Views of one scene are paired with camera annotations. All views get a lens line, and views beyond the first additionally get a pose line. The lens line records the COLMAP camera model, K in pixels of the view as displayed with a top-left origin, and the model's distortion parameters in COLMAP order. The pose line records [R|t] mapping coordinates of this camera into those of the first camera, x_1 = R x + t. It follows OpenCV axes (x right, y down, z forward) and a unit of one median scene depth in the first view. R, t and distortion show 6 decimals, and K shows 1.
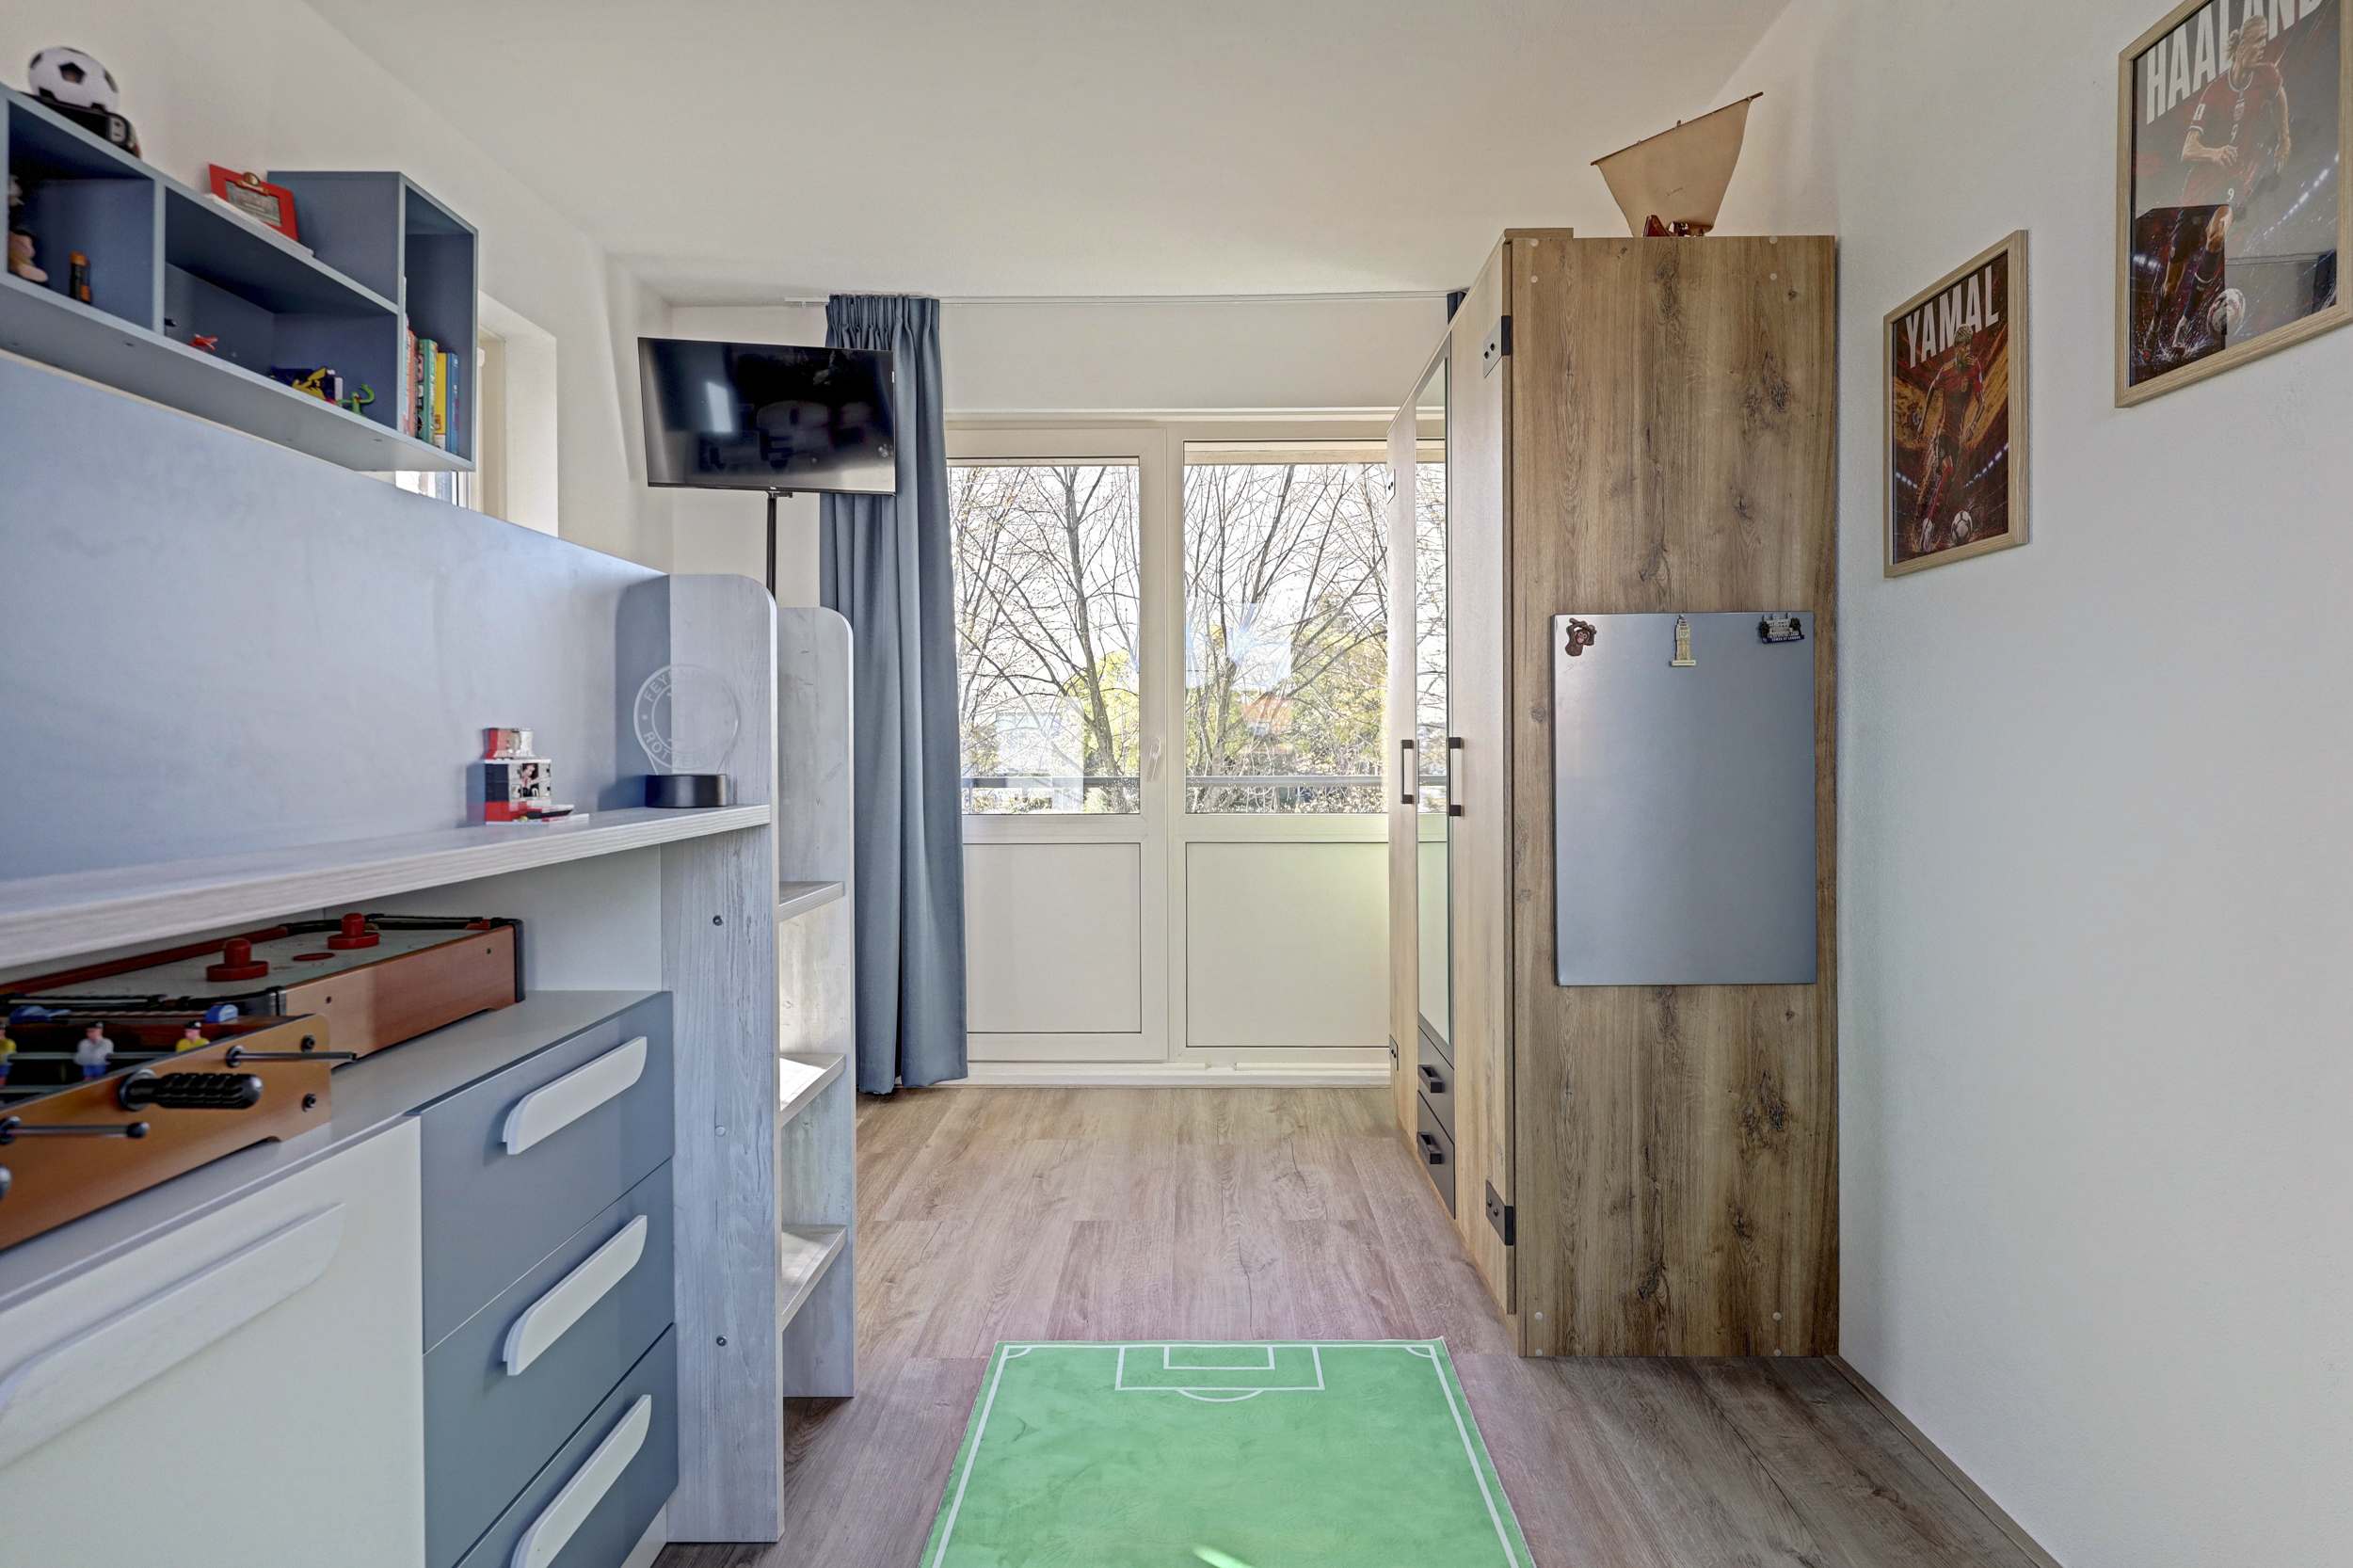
lens RADIAL K [[1226.1, 0, 1181.3], [0, 1226.1, 773.7], [0, 0, 1]] dist [0.001765, 0.000146]
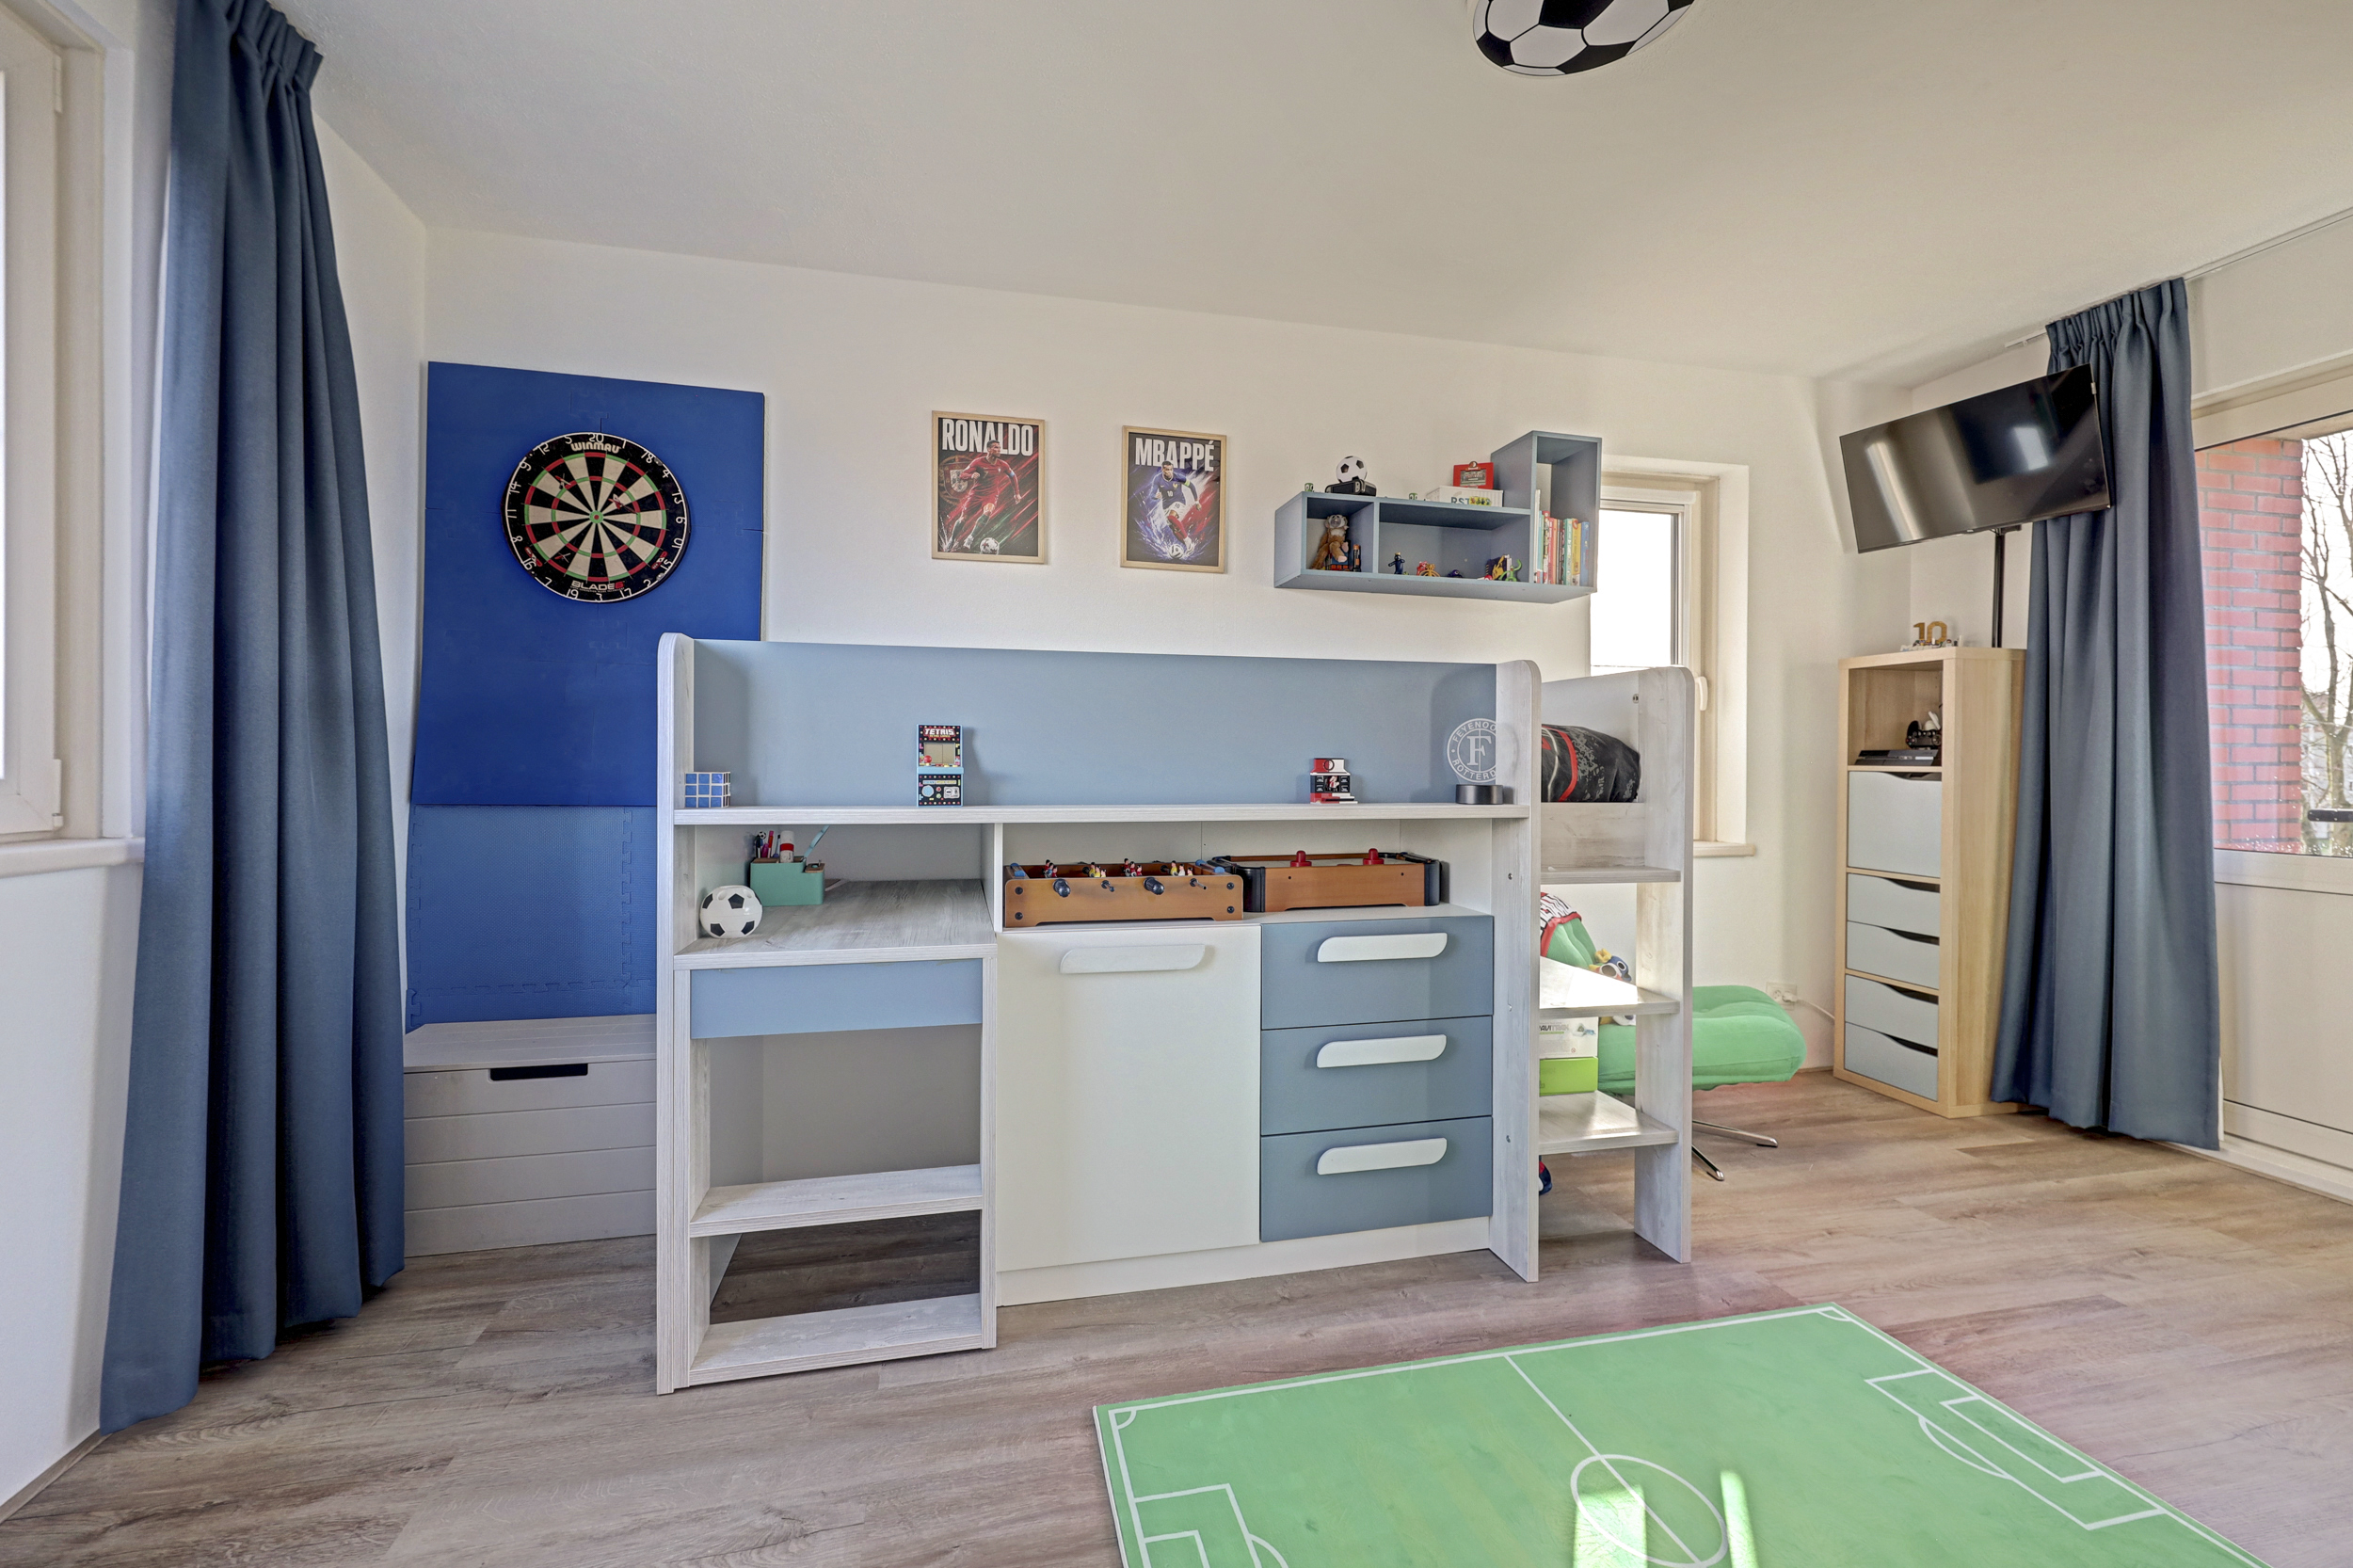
lens RADIAL K [[976.5, 0, 1183.6], [0, 976.5, 789.2], [0, 0, 1]] dist [0.000727, 0.000202]
pose [[0.249825, 0.028517, -0.967871, 0.485670], [-0.027832, 0.999365, 0.022261, -0.007308], [0.967891, 0.021376, 0.250459, 0.170565]]
